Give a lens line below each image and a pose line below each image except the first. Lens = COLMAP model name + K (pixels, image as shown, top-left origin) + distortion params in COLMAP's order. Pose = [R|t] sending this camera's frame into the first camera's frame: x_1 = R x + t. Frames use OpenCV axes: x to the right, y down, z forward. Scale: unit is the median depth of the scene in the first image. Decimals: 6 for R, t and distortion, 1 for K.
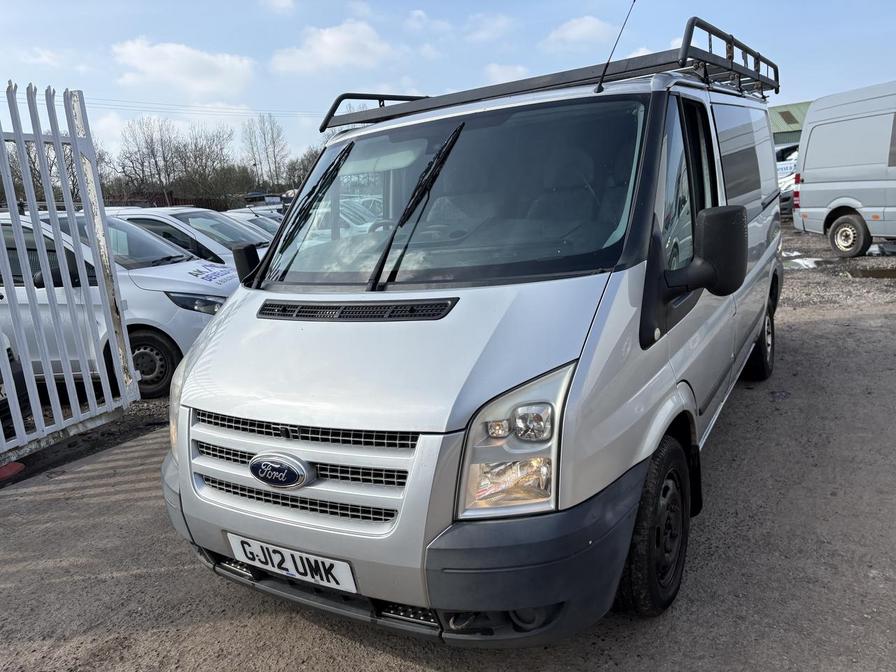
lens RADIAL K [[684.7, 0, 453.2], [0, 684.7, 337.7], [0, 0, 1]] dist [0.016983, -0.013814]
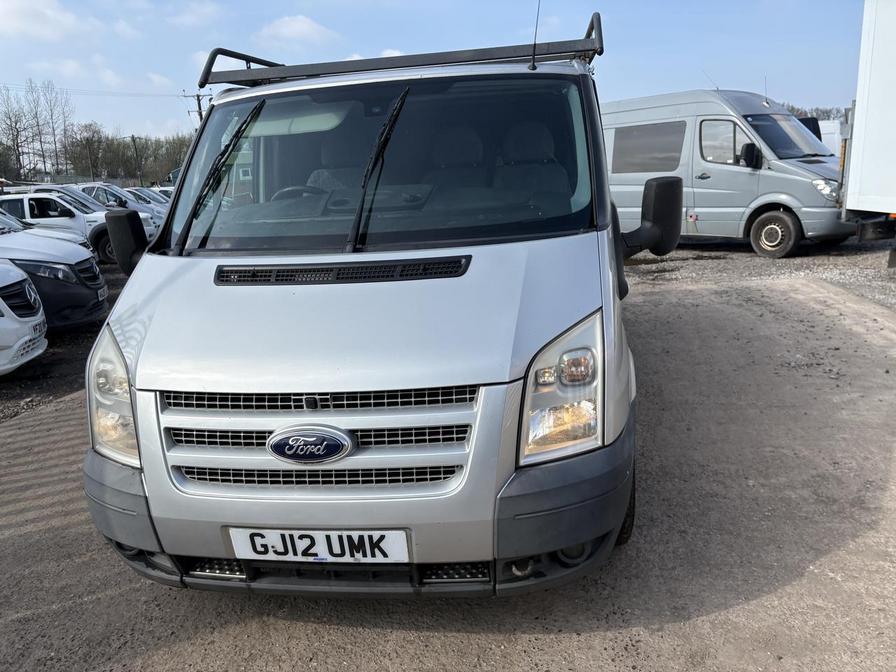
lens RADIAL K [[684.7, 0, 451.0], [0, 684.7, 333.5], [0, 0, 1]] dist [0.016983, -0.013814]
pose [[0.915929, -0.047294, 0.398544, -0.438091], [0.050430, 0.998724, 0.002617, 0.054527], [-0.398159, 0.017702, 0.917146, 0.095575]]
